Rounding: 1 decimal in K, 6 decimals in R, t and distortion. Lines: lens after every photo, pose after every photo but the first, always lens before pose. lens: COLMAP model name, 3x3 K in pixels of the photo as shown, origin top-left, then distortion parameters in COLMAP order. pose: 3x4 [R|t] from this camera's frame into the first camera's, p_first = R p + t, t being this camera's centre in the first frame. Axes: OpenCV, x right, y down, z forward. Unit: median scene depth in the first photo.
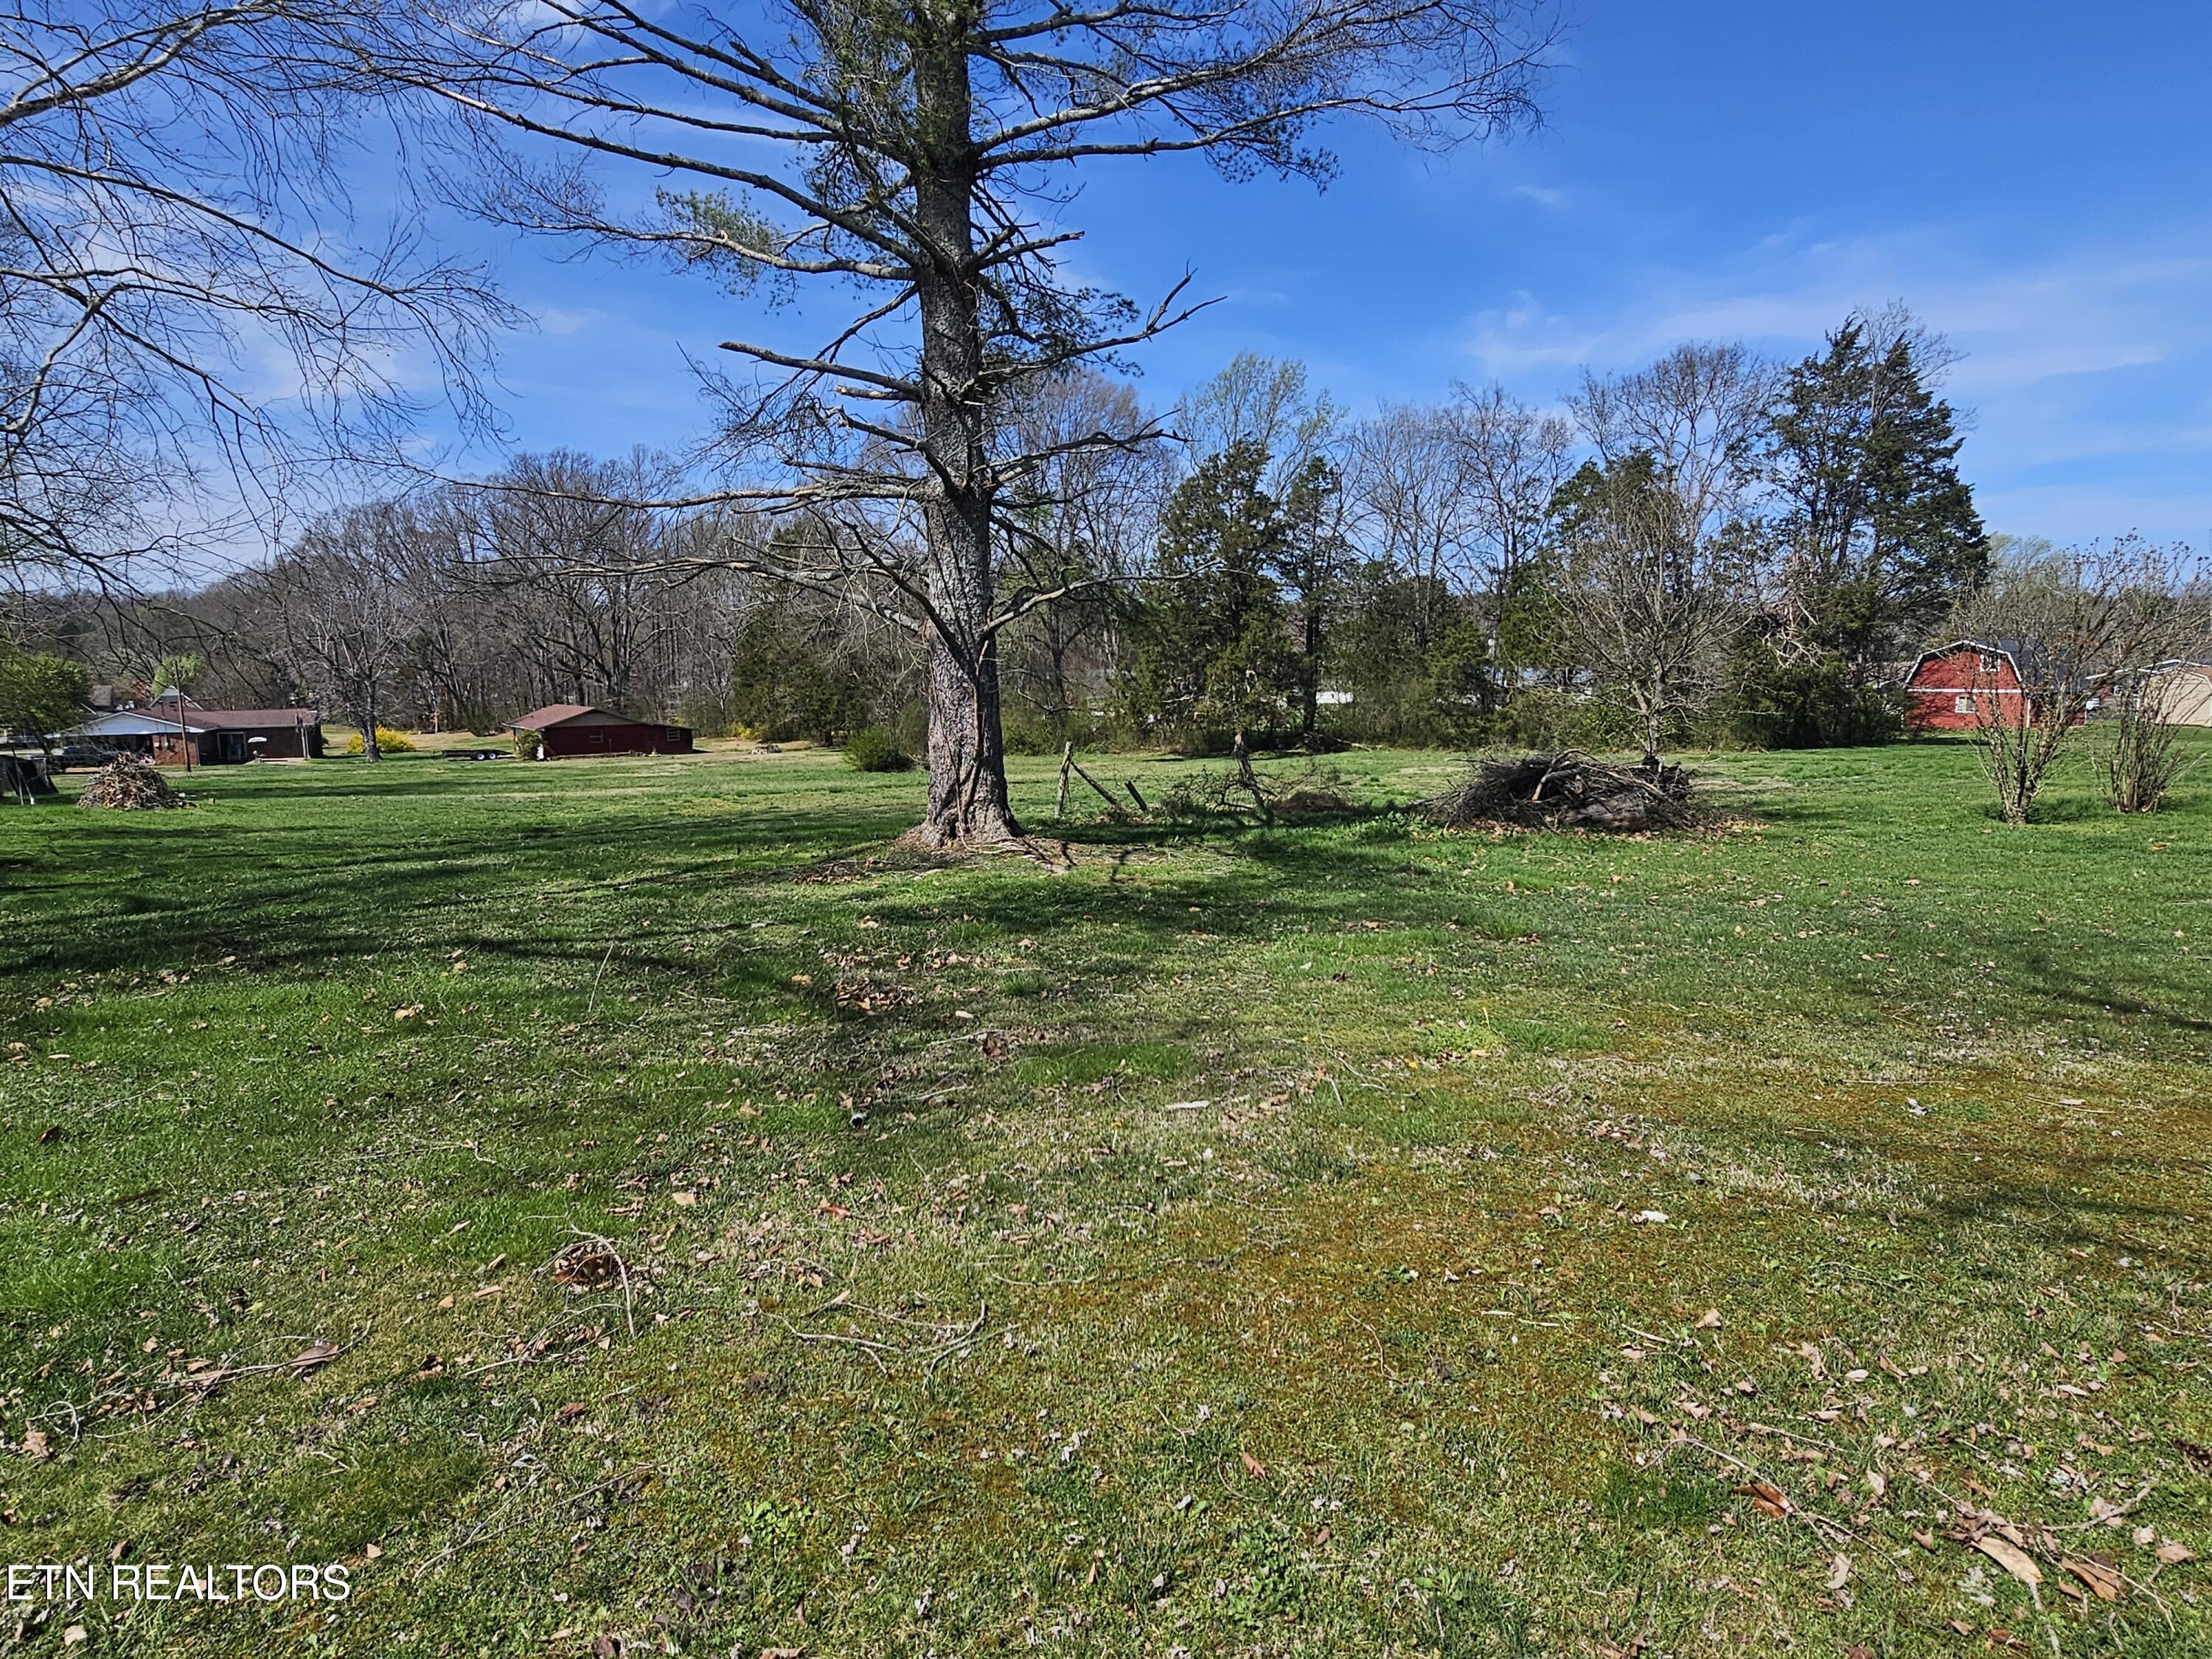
lens RADIAL K [[1299.8, 0, 1100.4], [0, 1299.8, 834.3], [0, 0, 1]] dist [0.000919, -0.002333]
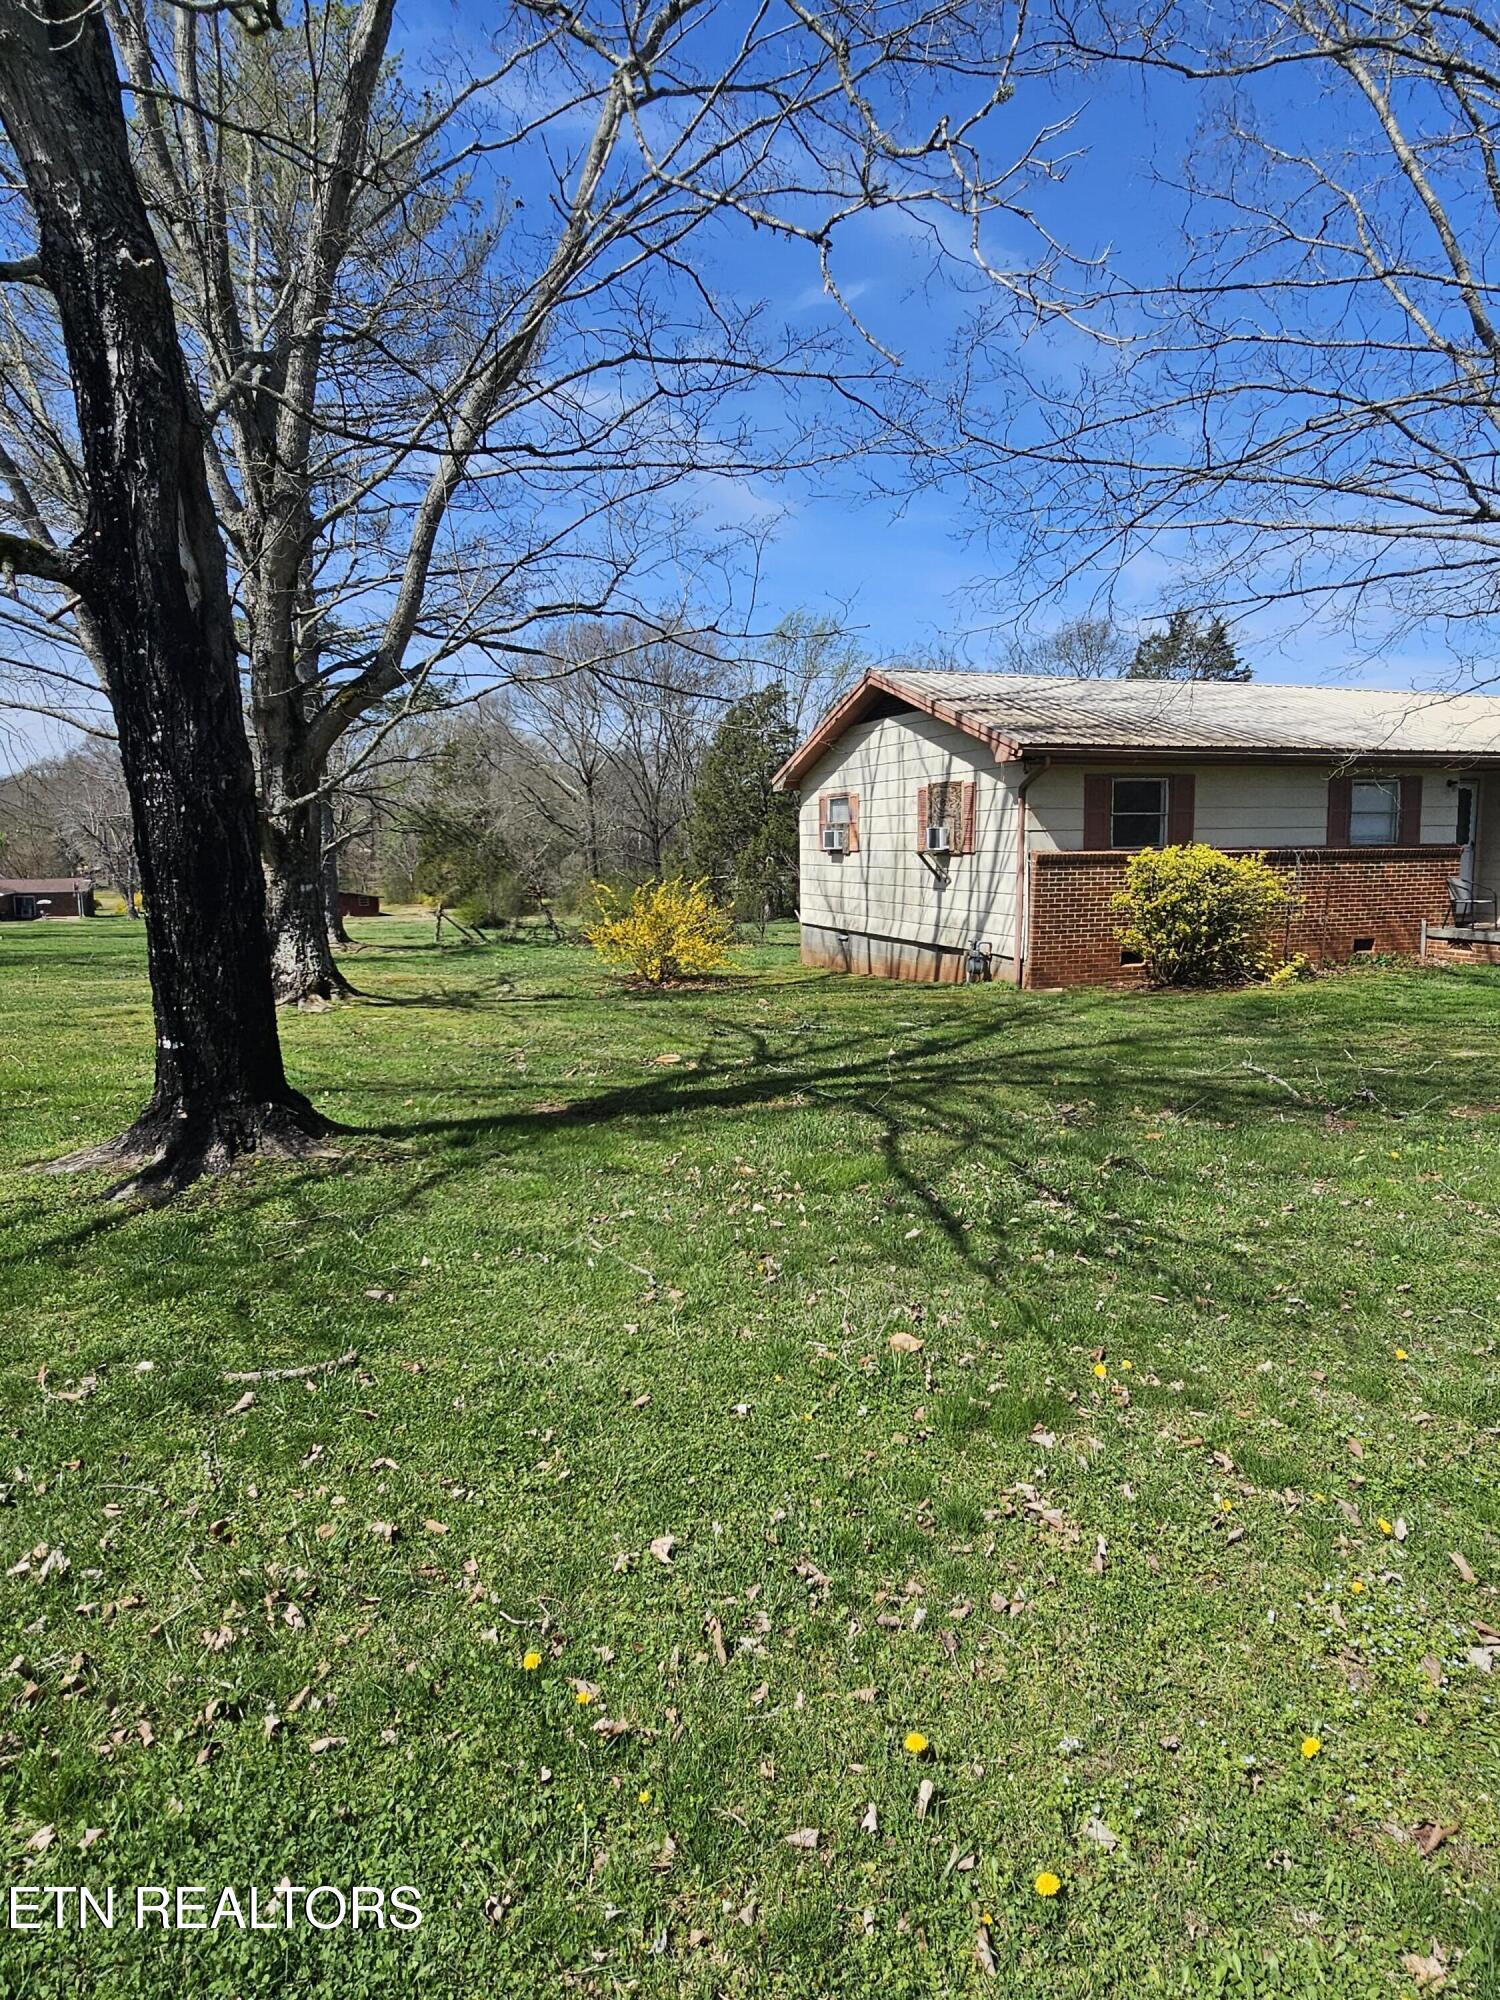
lens RADIAL K [[1175.2, 0, 758.8], [0, 1175.2, 991.1], [0, 0, 1]] dist [0.000919, -0.002333]
pose [[0.999322, 0.013012, -0.034435, 0.120949], [-0.013182, 0.999902, -0.004702, 0.014089], [0.034370, 0.005152, 0.999396, -0.167083]]
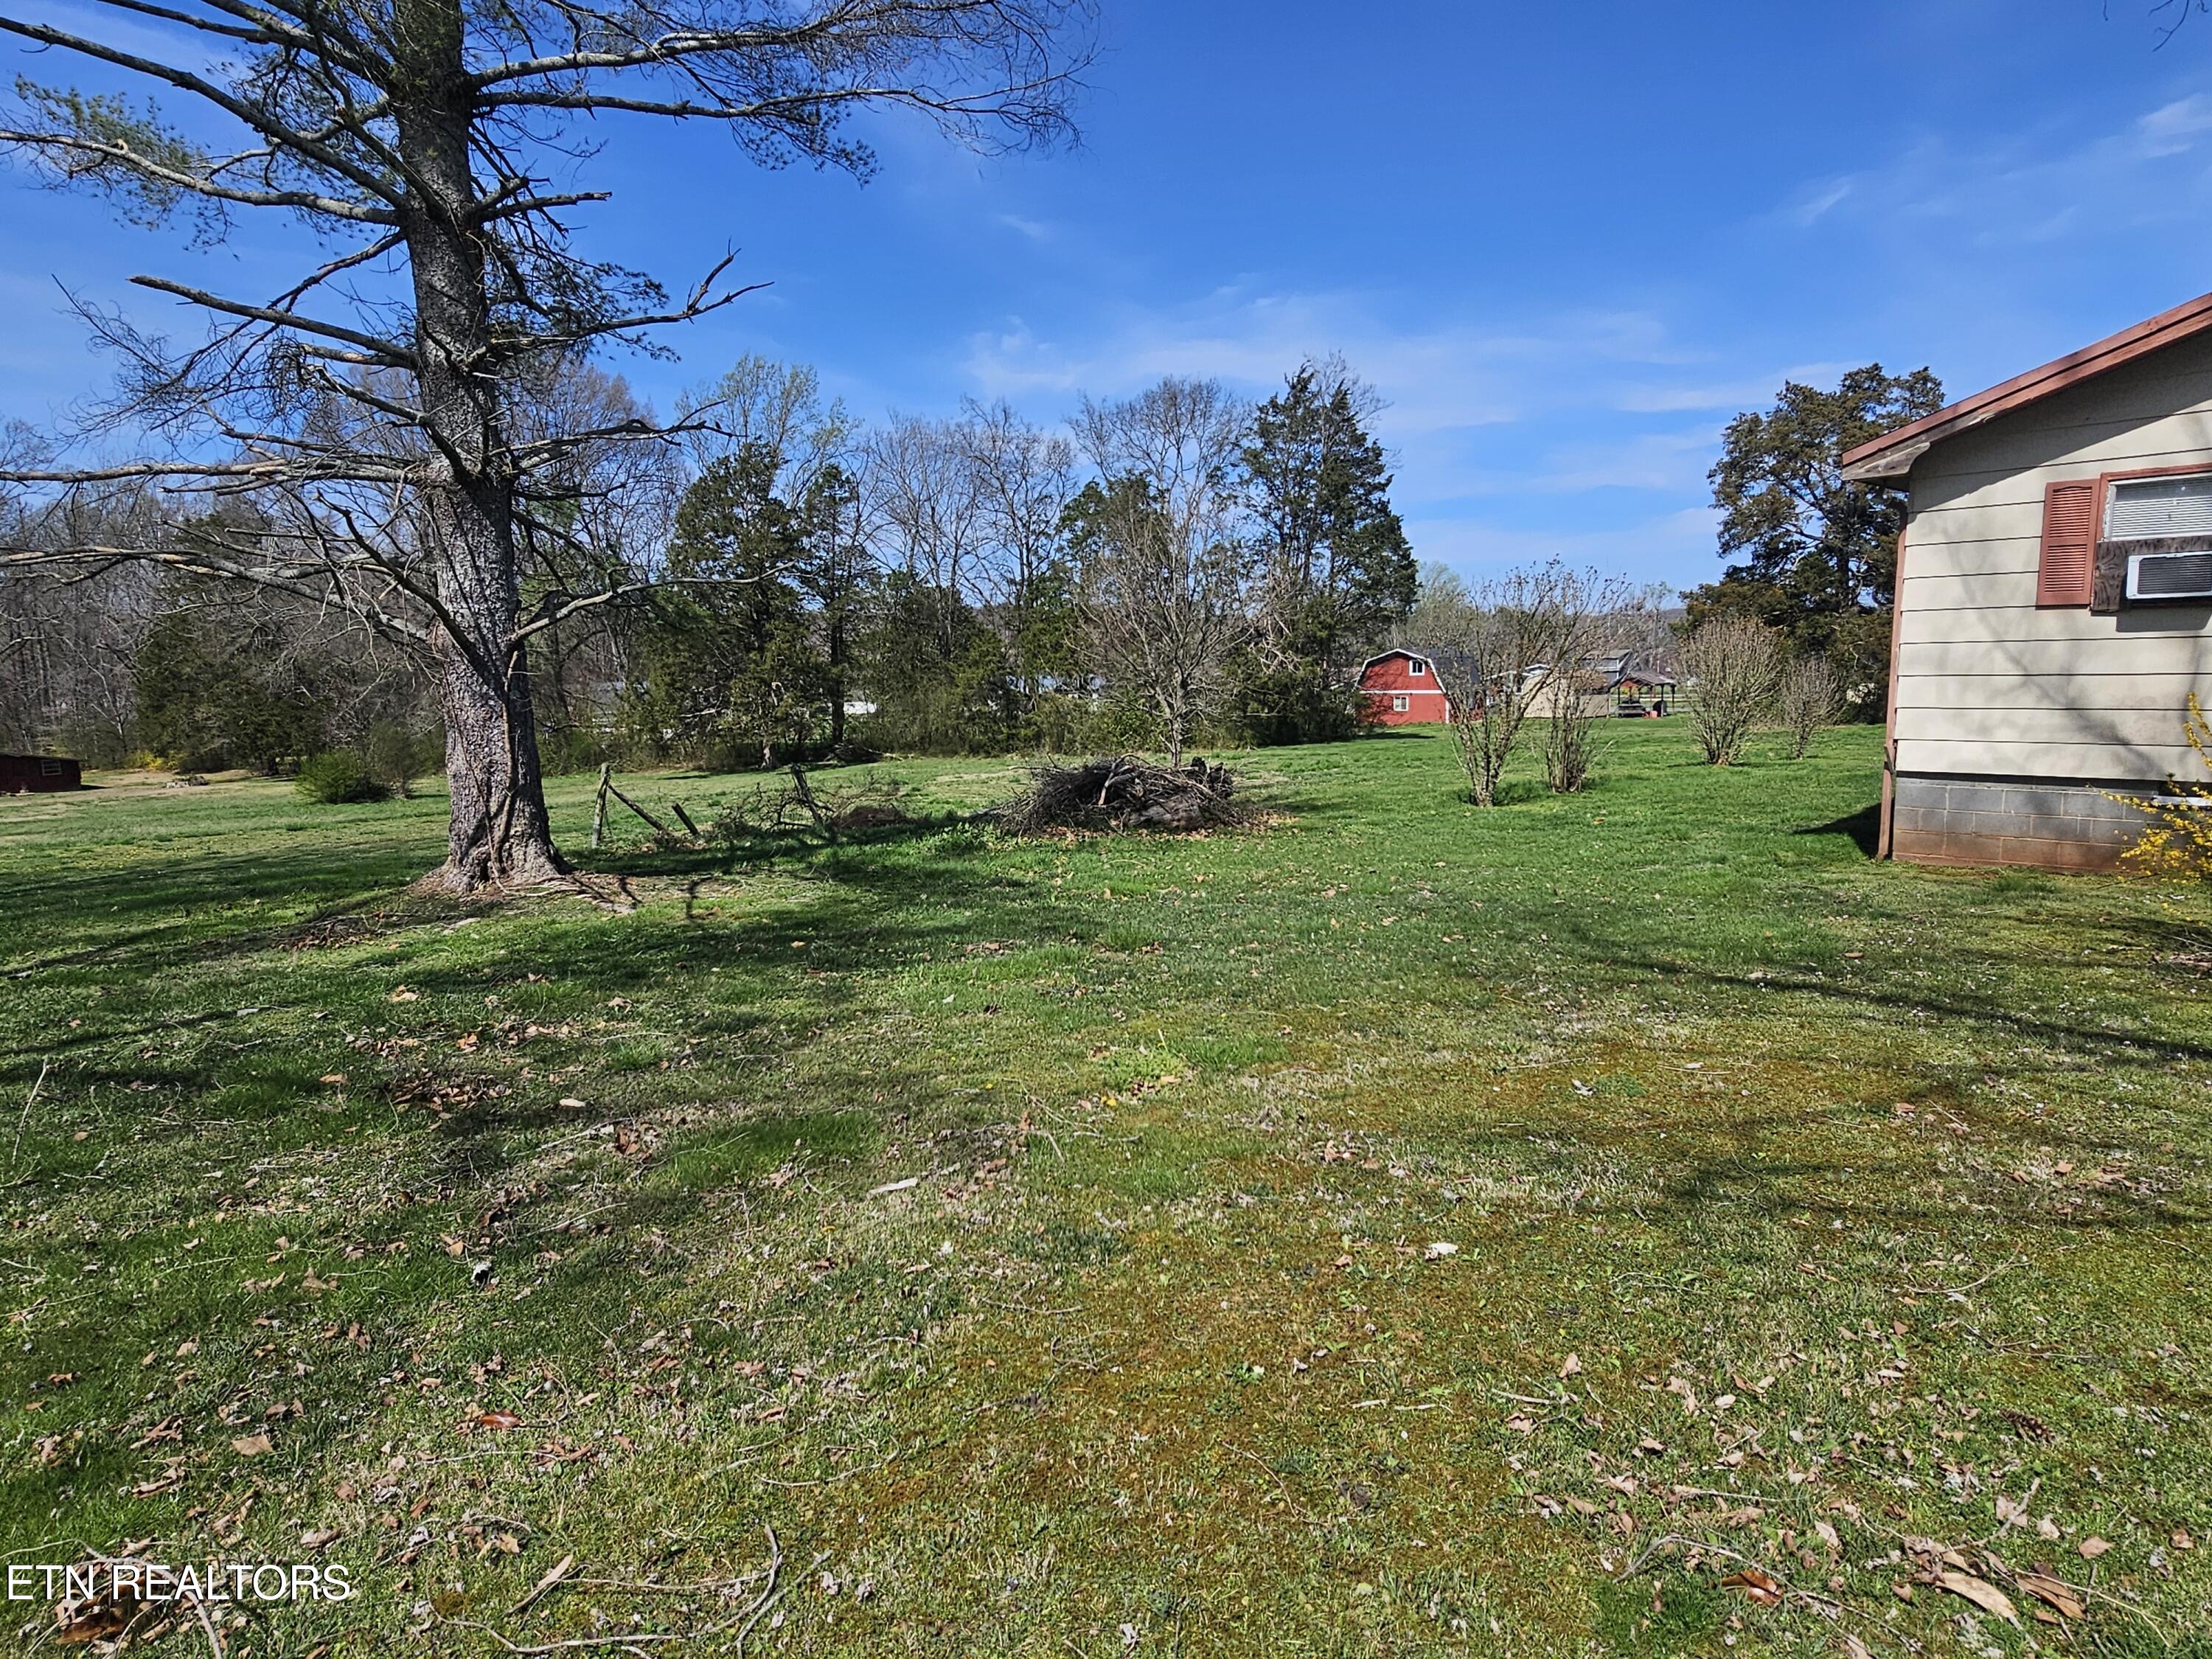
lens RADIAL K [[1296.3, 0, 1099.9], [0, 1296.3, 835.0], [0, 0, 1]] dist [-0.000055, -0.002061]
pose [[0.933046, -0.053024, 0.355827, -0.038122], [0.055325, 0.998461, 0.003714, -0.007908], [-0.355477, 0.016221, 0.934544, 0.054671]]
